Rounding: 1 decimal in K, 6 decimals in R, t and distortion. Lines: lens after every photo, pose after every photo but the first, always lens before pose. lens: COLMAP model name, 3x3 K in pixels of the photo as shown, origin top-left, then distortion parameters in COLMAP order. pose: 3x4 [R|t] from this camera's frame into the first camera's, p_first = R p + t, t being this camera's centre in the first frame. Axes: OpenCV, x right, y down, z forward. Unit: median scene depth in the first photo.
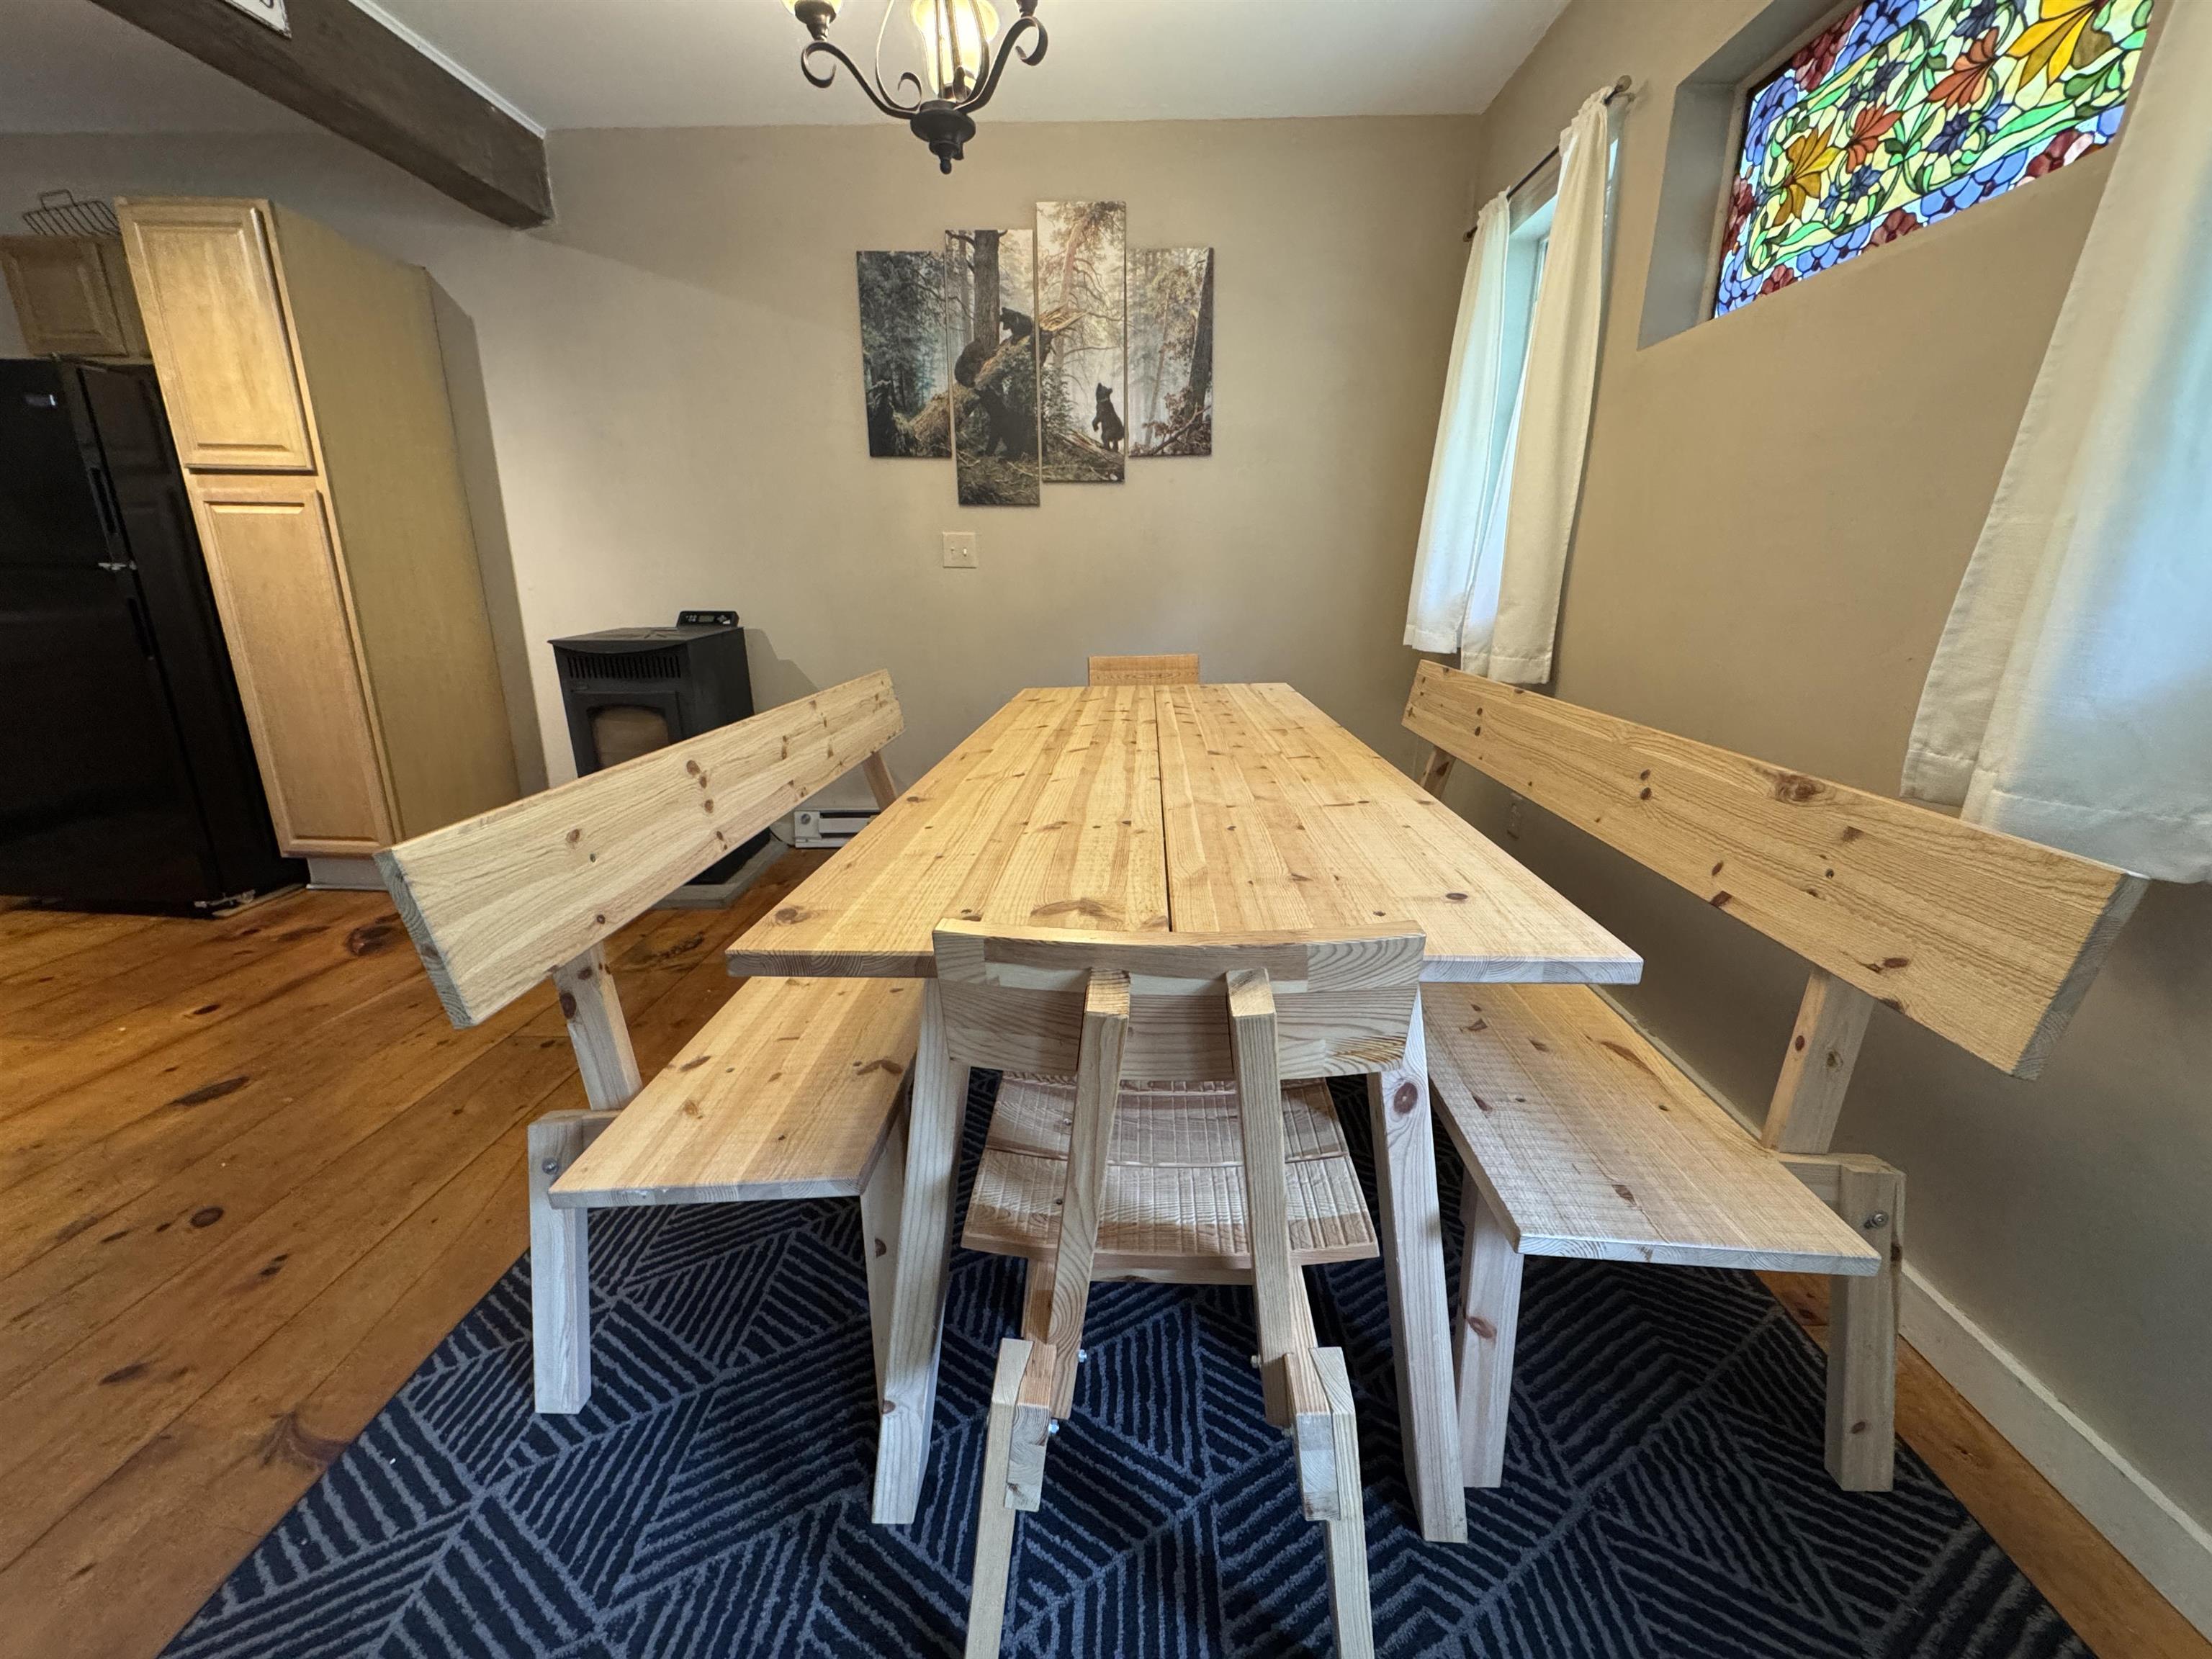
lens RADIAL K [[878.6, 0, 1106.5], [0, 878.6, 824.4], [0, 0, 1]] dist [-0.002507, -0.000480]
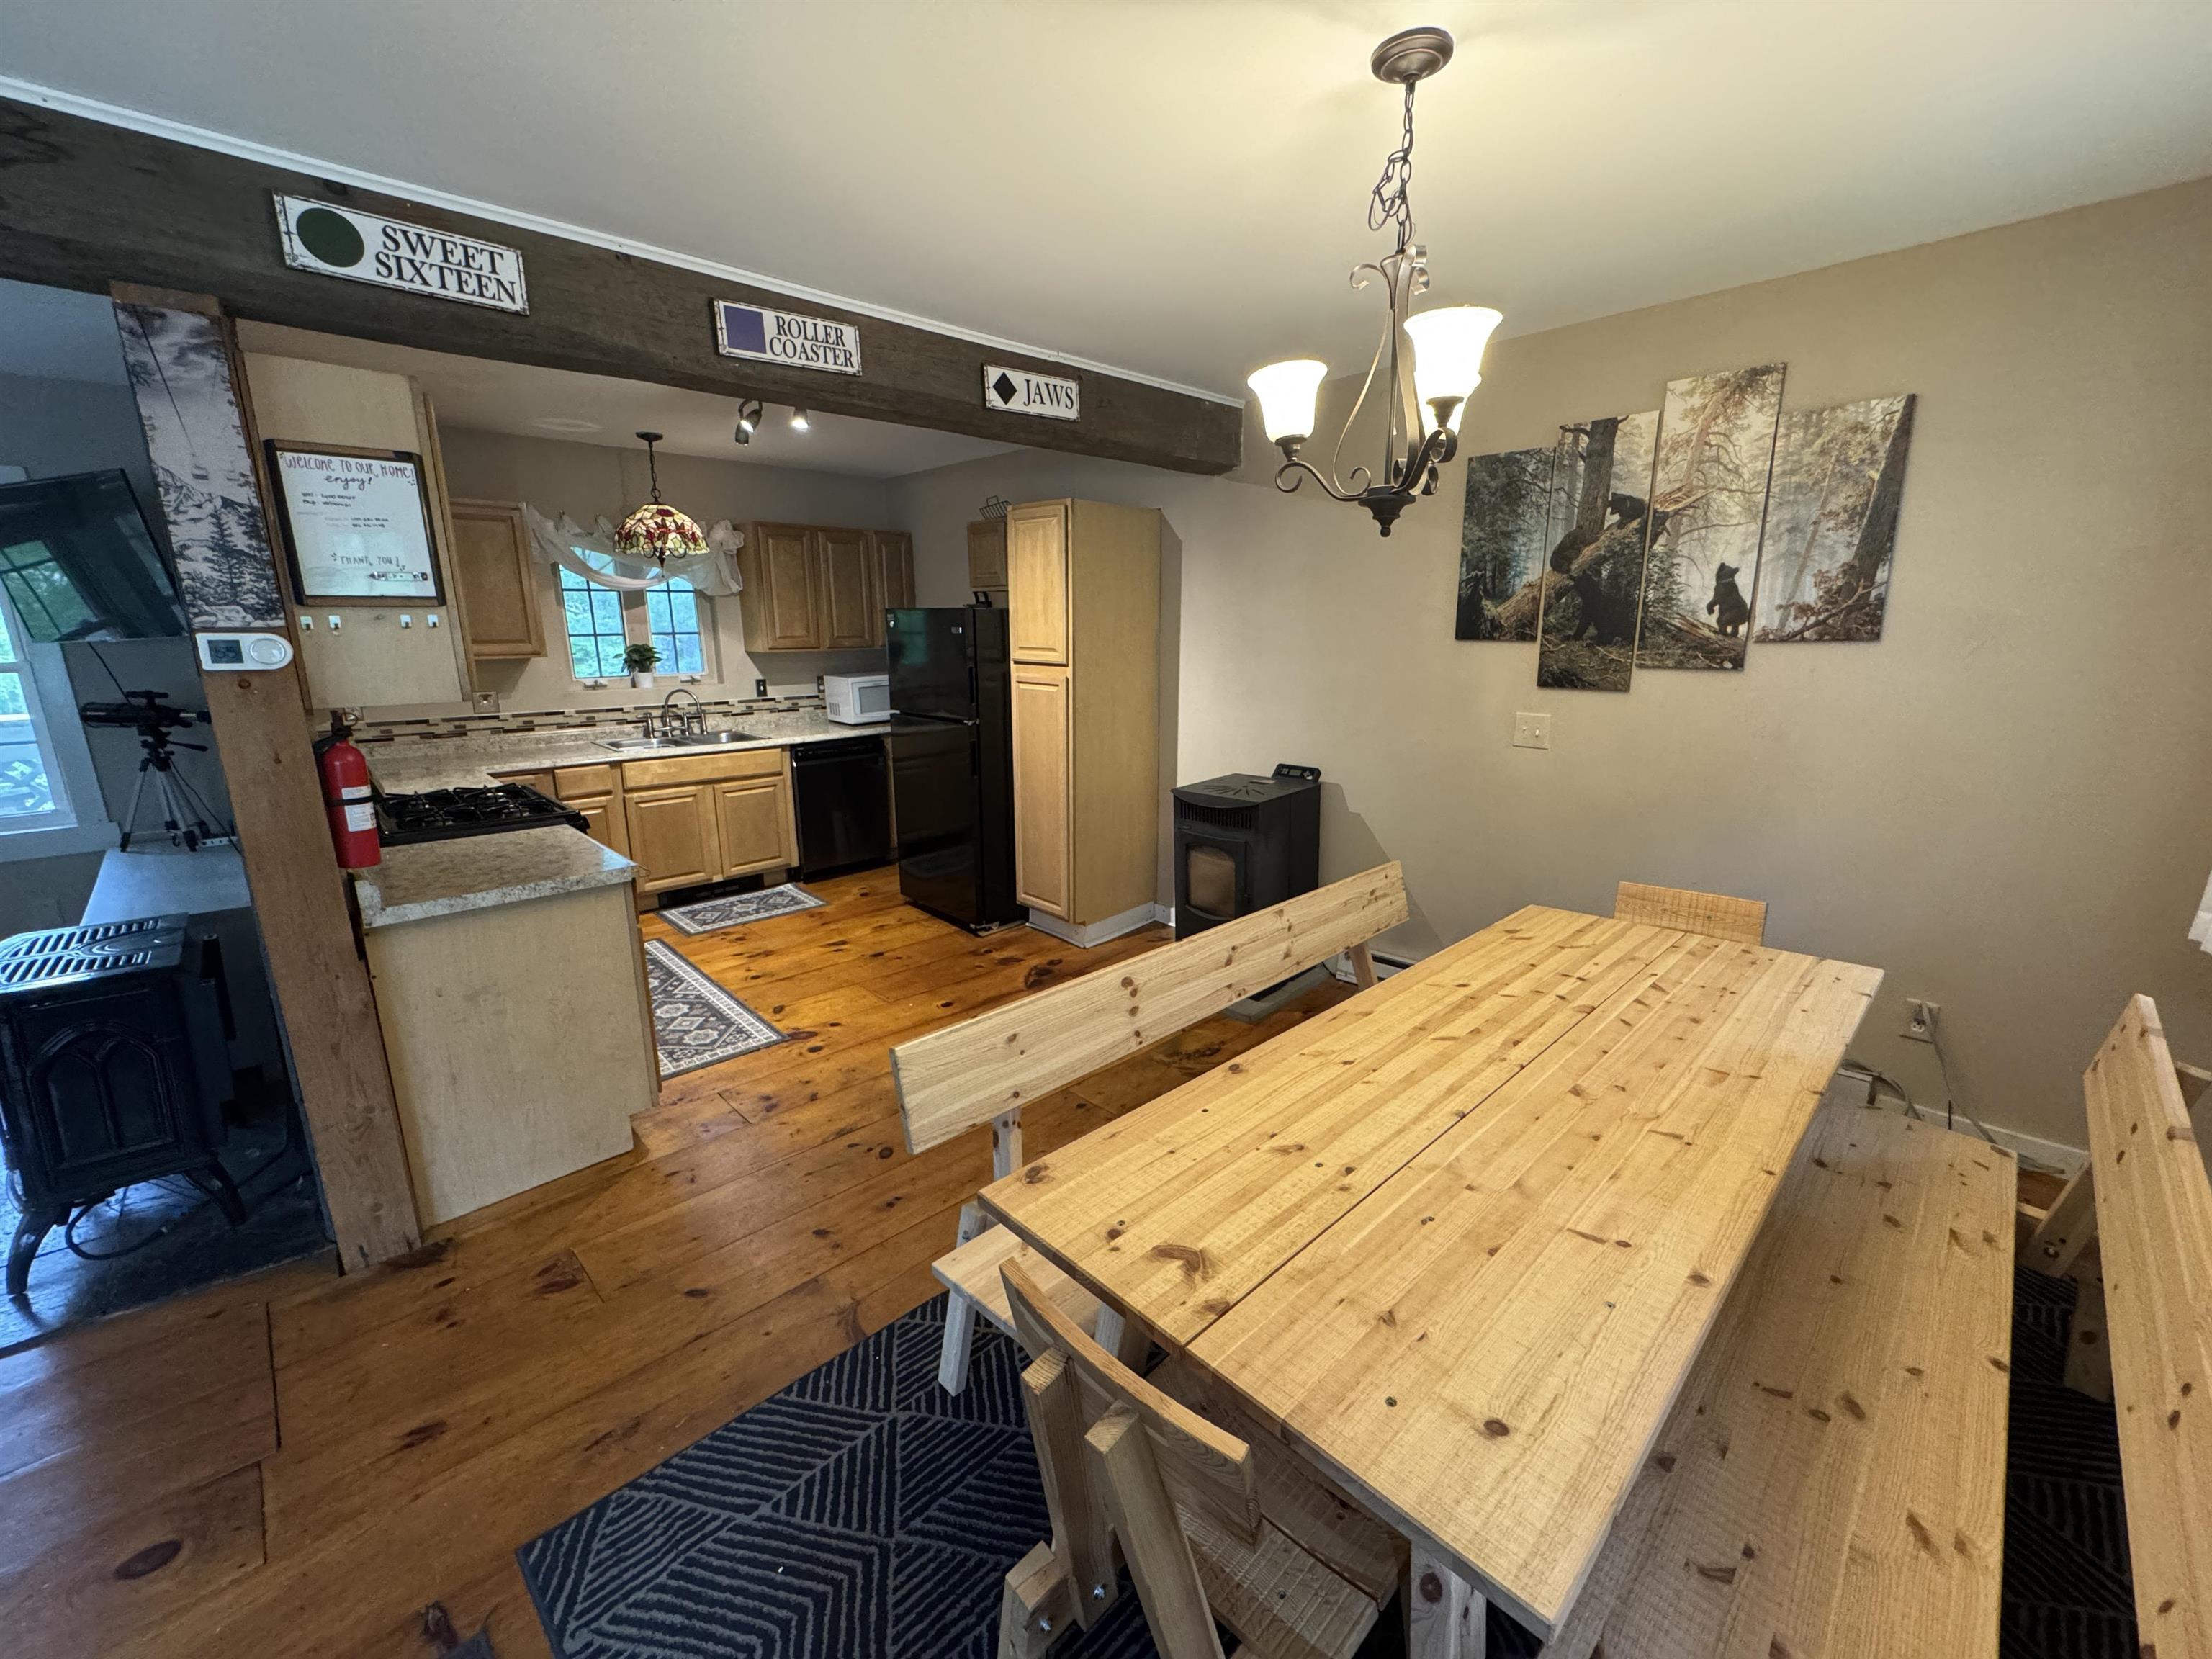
lens RADIAL K [[878.6, 0, 1106.5], [0, 878.6, 824.4], [0, 0, 1]] dist [-0.002507, -0.000480]
pose [[0.718651, 0.144684, -0.680152, 0.188513], [-0.182871, 0.983009, 0.015887, -0.150009], [0.670894, 0.112963, 0.732899, -0.028141]]
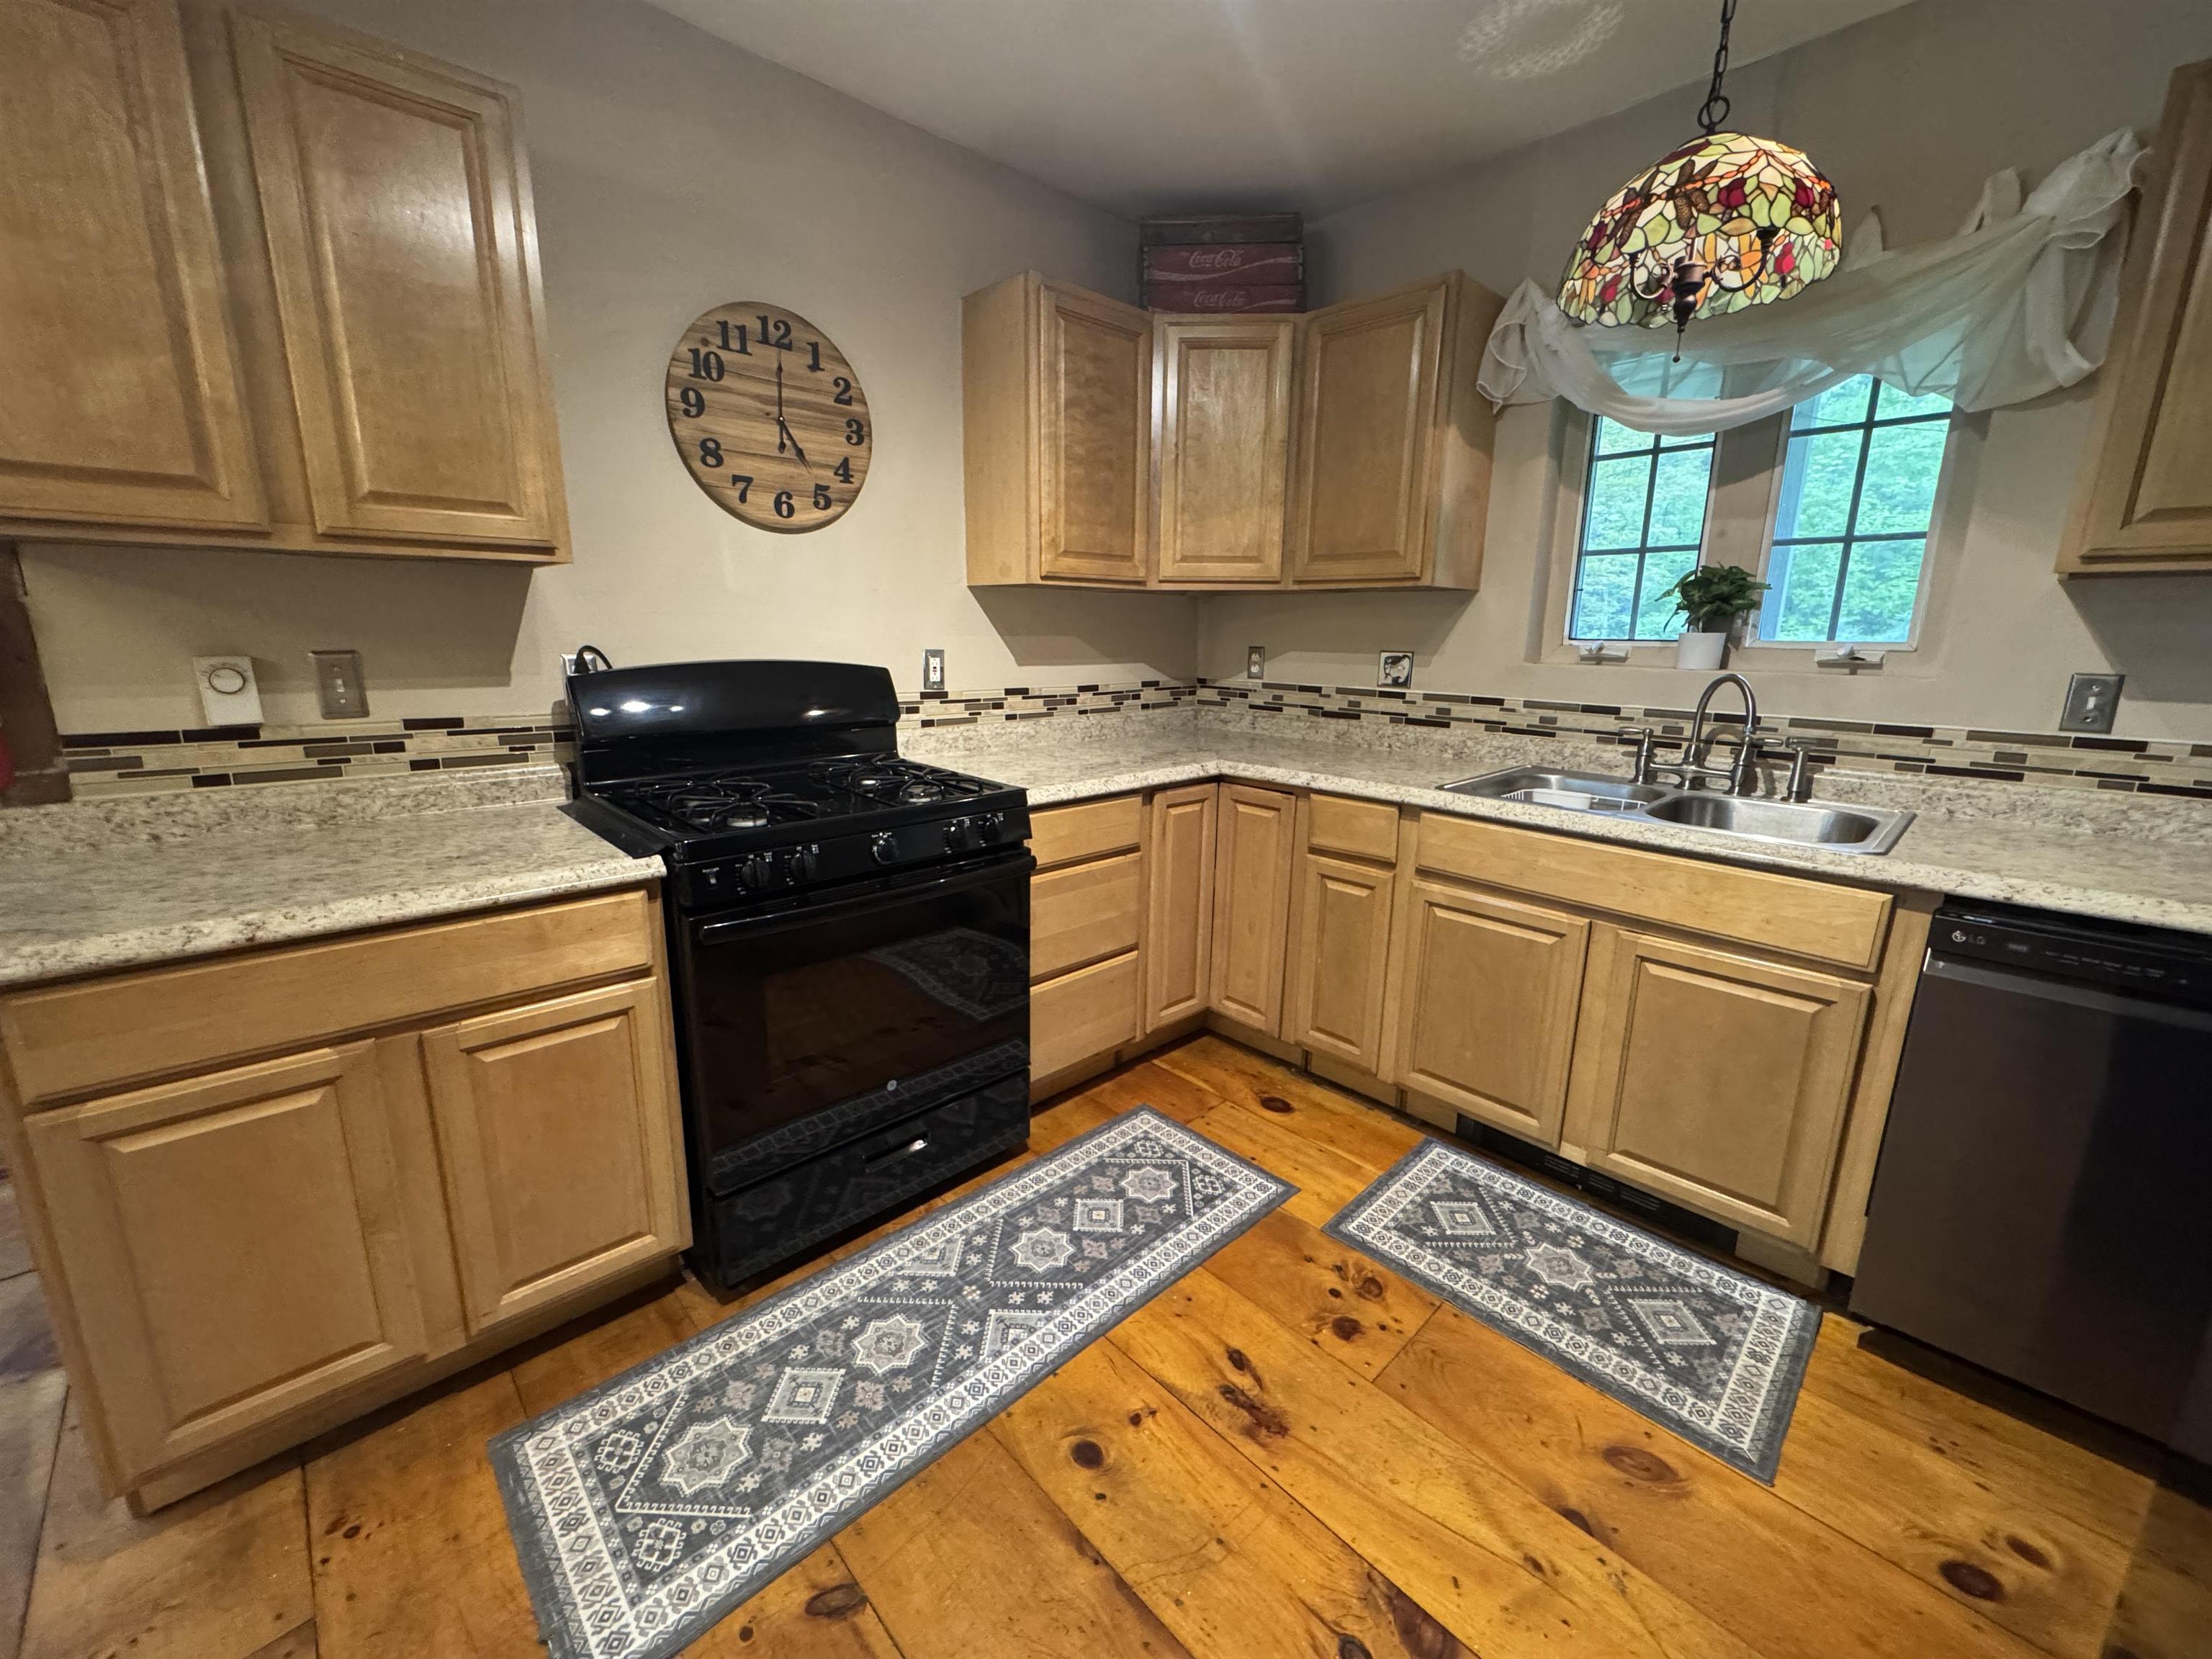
lens RADIAL K [[878.6, 0, 1106.5], [0, 878.6, 824.4], [0, 0, 1]] dist [-0.002507, -0.000480]
pose [[-0.706975, 0.137725, -0.693699, -0.747763], [-0.212801, 0.893977, 0.394361, -0.282470], [0.674465, 0.426423, -0.602711, 0.724087]]
